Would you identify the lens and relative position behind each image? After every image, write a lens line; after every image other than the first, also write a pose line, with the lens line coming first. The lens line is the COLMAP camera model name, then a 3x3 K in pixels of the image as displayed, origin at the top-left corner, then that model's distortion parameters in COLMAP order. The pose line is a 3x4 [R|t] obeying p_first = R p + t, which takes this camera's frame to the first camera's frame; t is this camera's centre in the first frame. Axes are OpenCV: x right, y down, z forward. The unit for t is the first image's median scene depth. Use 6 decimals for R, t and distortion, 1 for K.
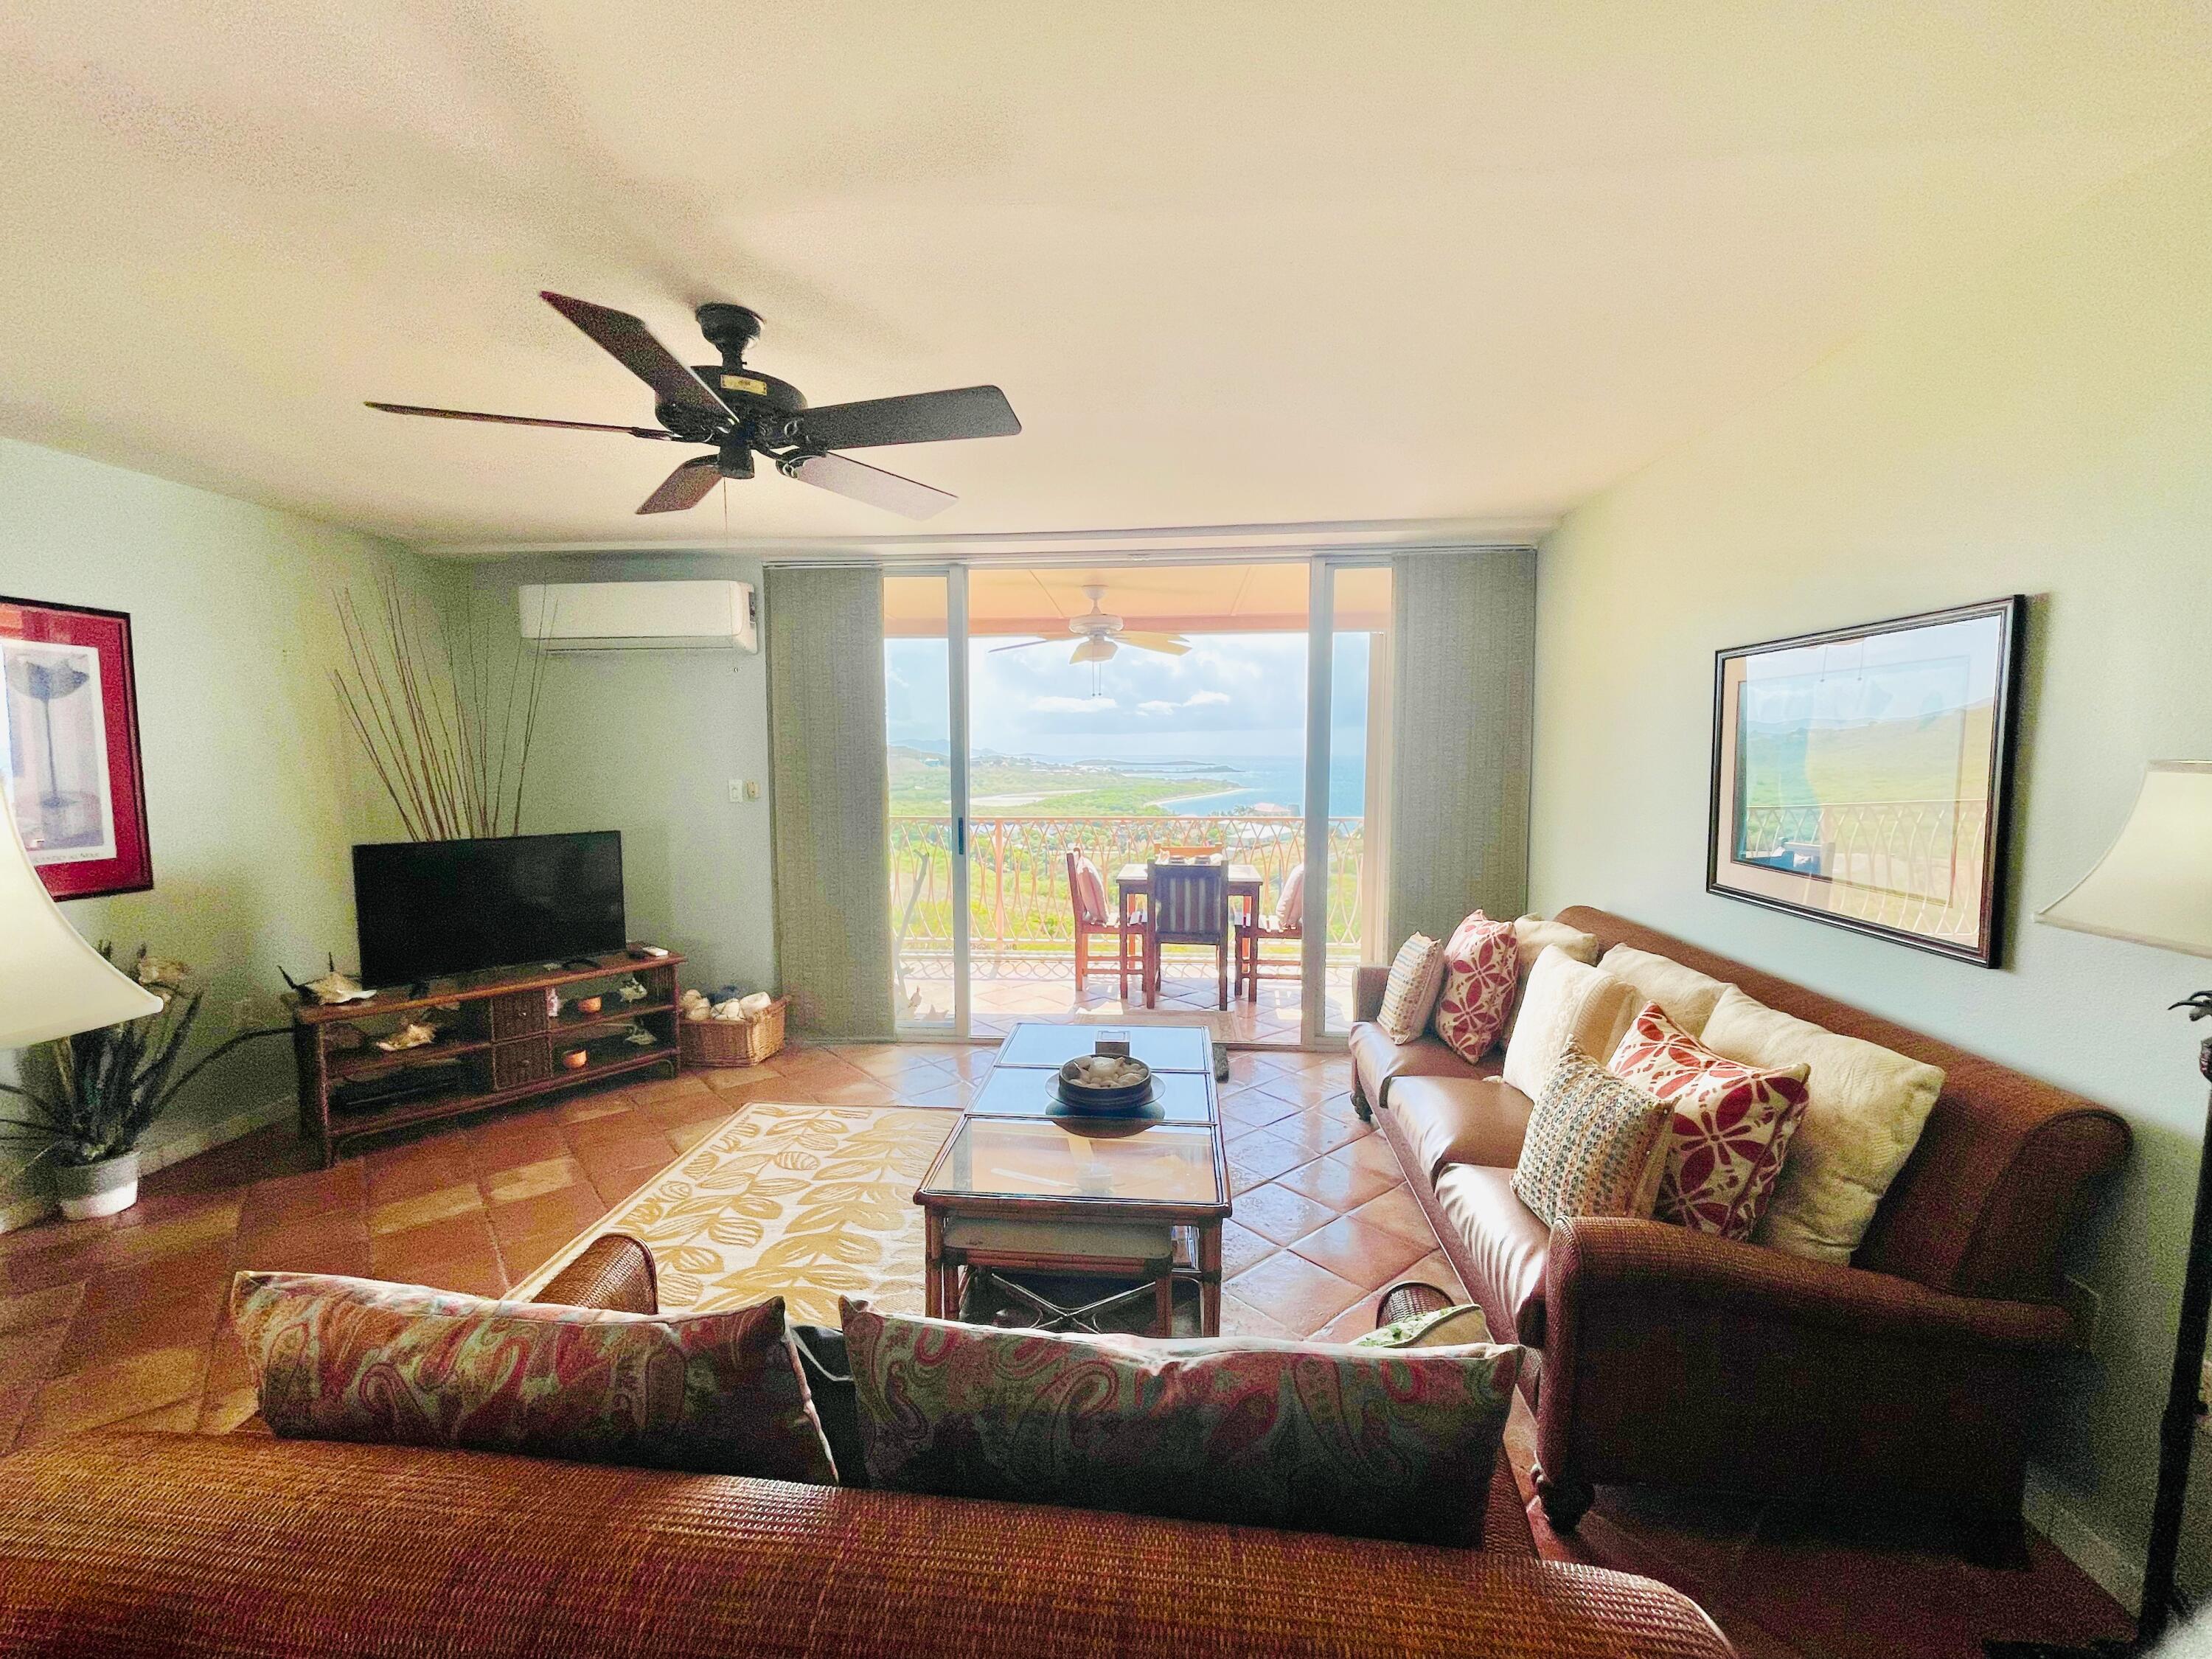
lens RADIAL K [[904.2, 0, 1103.6], [0, 904.2, 827.7], [0, 0, 1]] dist [-0.003309, 0.000555]
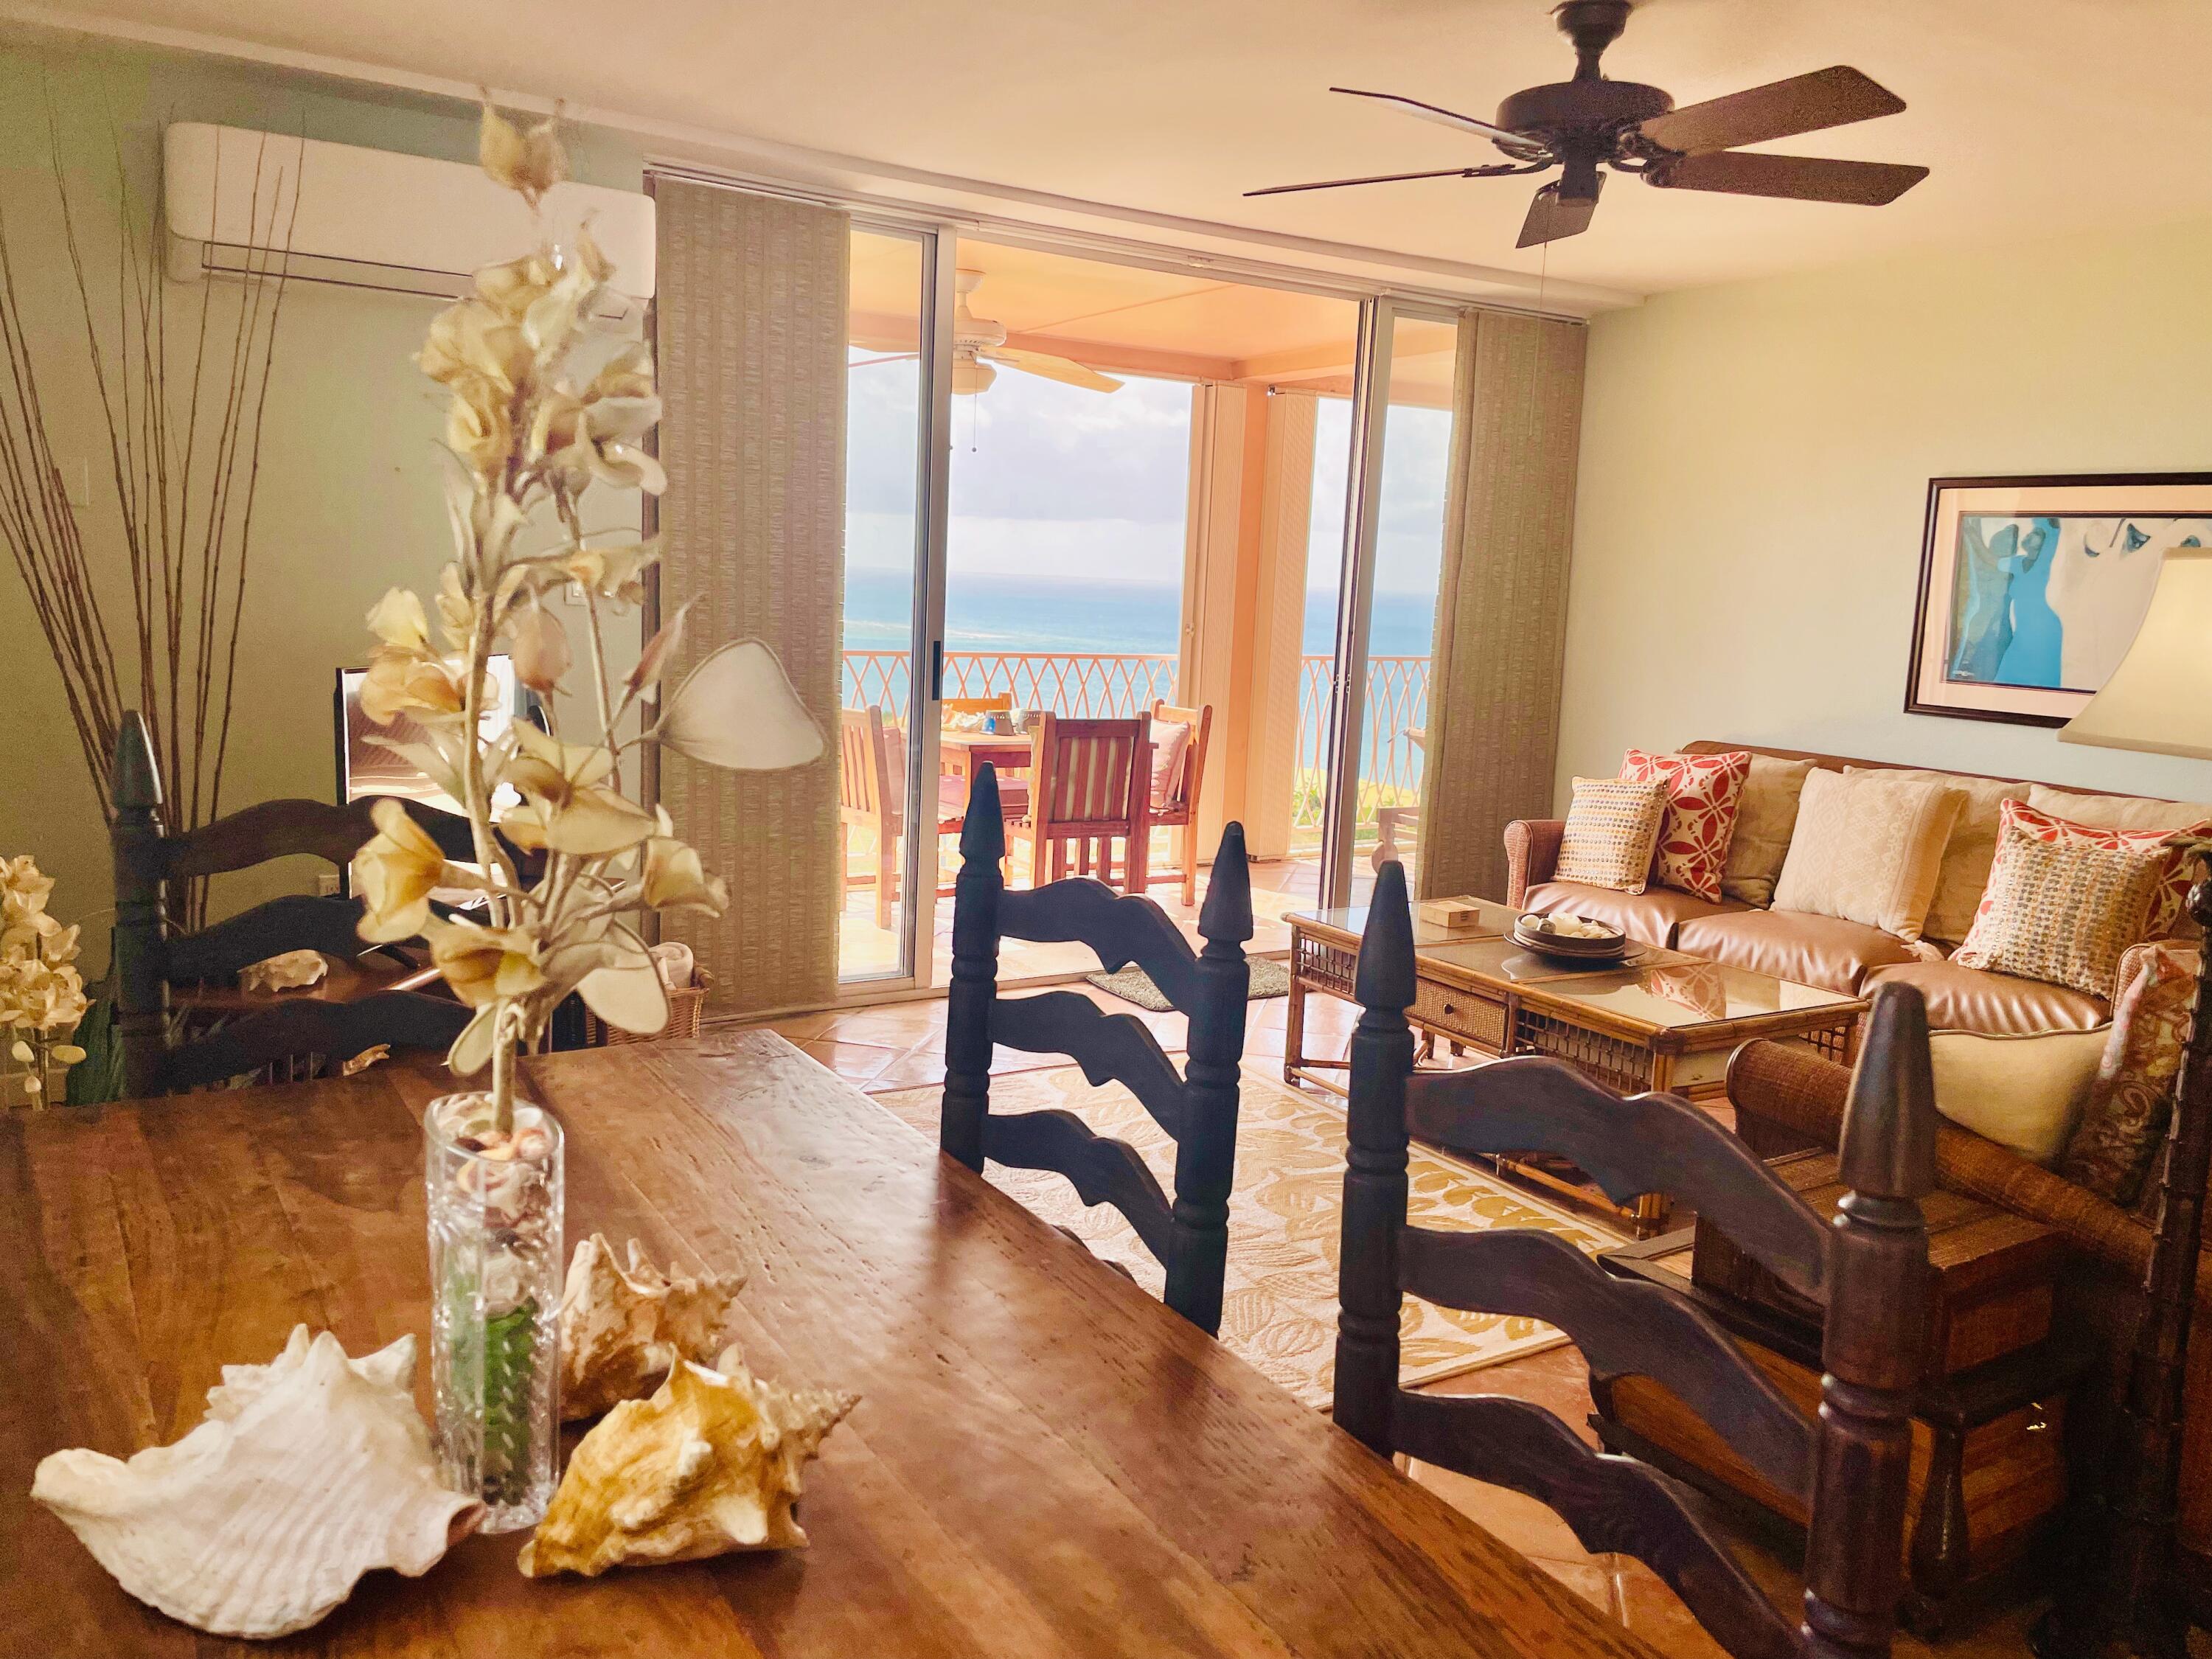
lens RADIAL K [[1675.6, 0, 1122.5], [0, 1675.6, 809.6], [0, 0, 1]] dist [0.075319, -0.086712]
pose [[0.796135, -0.047714, 0.603234, -1.132557], [0.005463, 0.997413, 0.071682, 0.034538], [-0.605094, -0.053773, 0.794336, -0.013769]]
